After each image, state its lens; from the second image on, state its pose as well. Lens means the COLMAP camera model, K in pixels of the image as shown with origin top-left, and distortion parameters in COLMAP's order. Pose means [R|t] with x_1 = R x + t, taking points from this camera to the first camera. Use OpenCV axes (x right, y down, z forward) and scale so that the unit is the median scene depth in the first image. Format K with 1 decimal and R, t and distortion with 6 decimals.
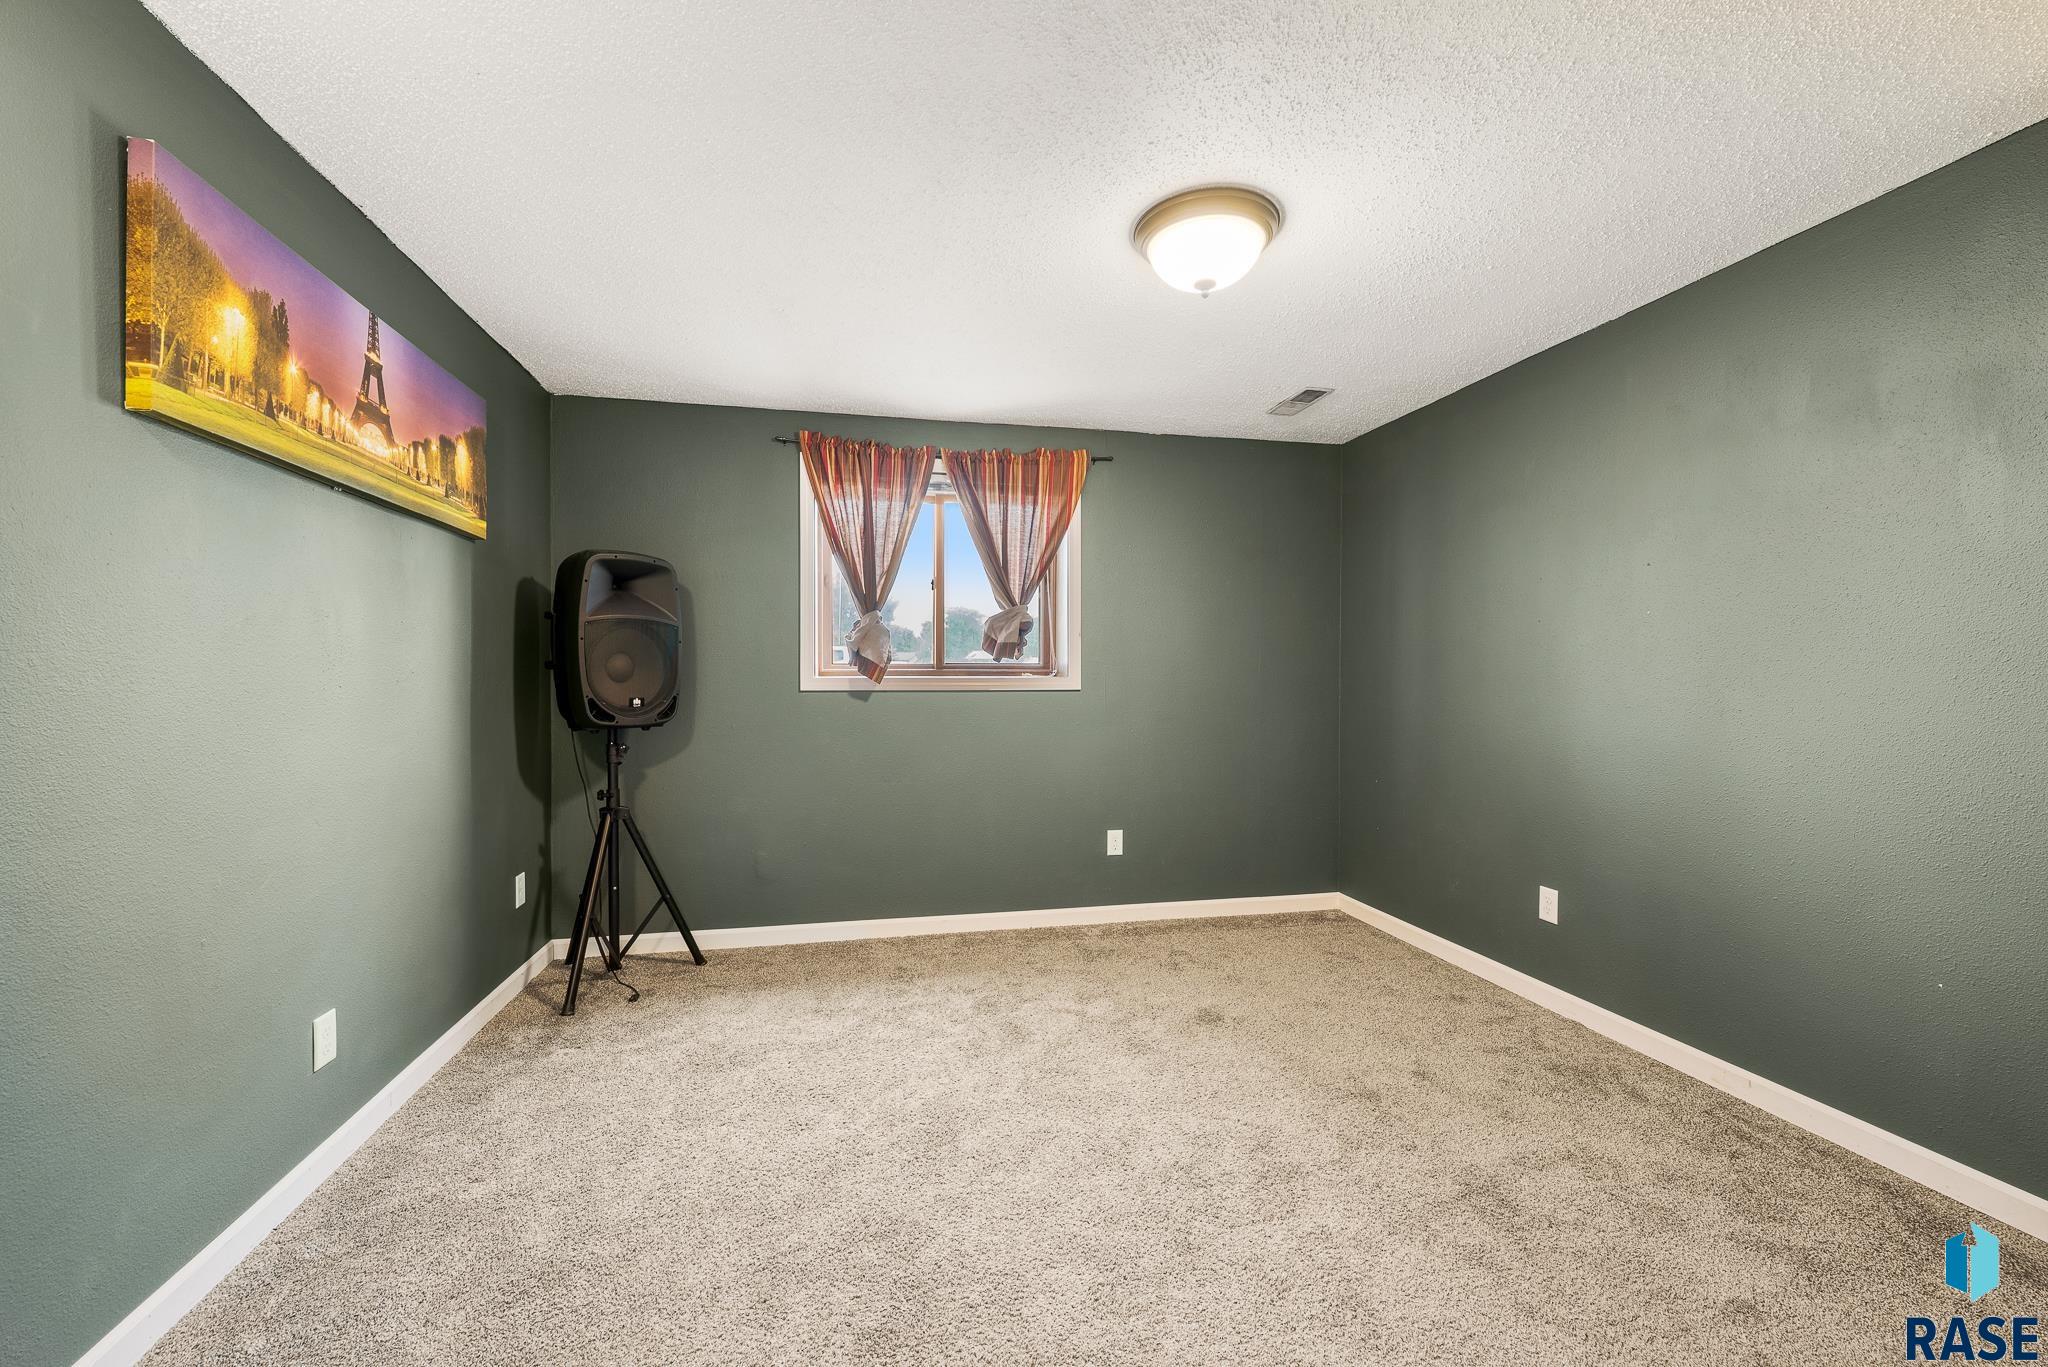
lens RADIAL K [[828.8, 0, 1023.7], [0, 828.8, 693.9], [0, 0, 1]] dist [-0.000798, 0.000232]
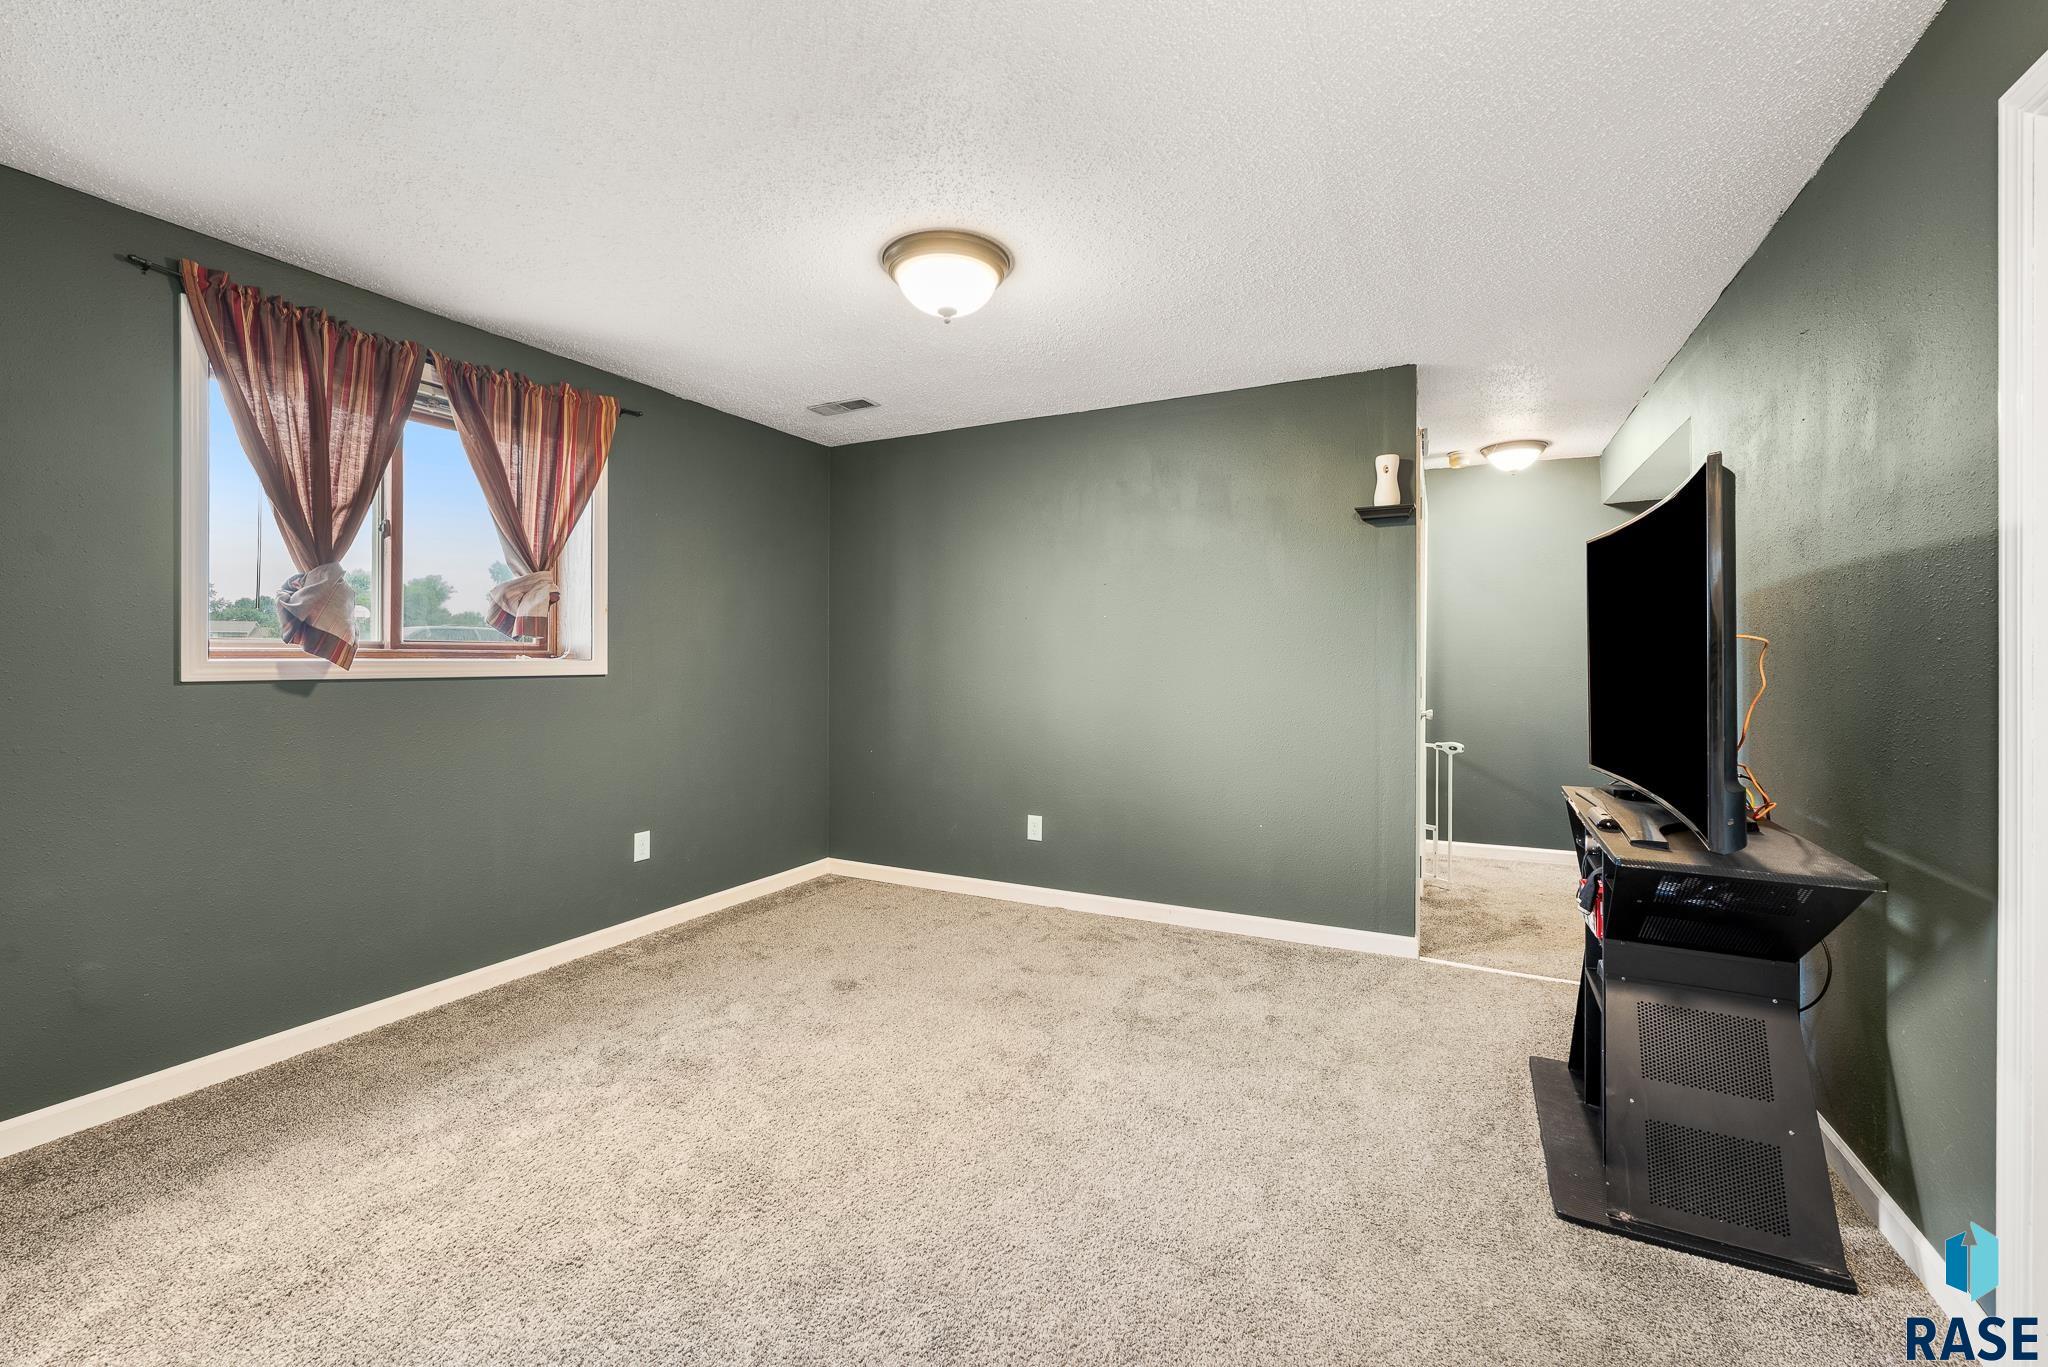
lens RADIAL K [[843.7, 0, 1012.7], [0, 843.7, 672.2], [0, 0, 1]] dist [0.001513, 0.000439]
pose [[0.624340, -0.011375, 0.781070, -0.374219], [0.015729, 0.999874, 0.001988, -0.003014], [-0.780995, 0.011044, 0.624440, 0.130947]]
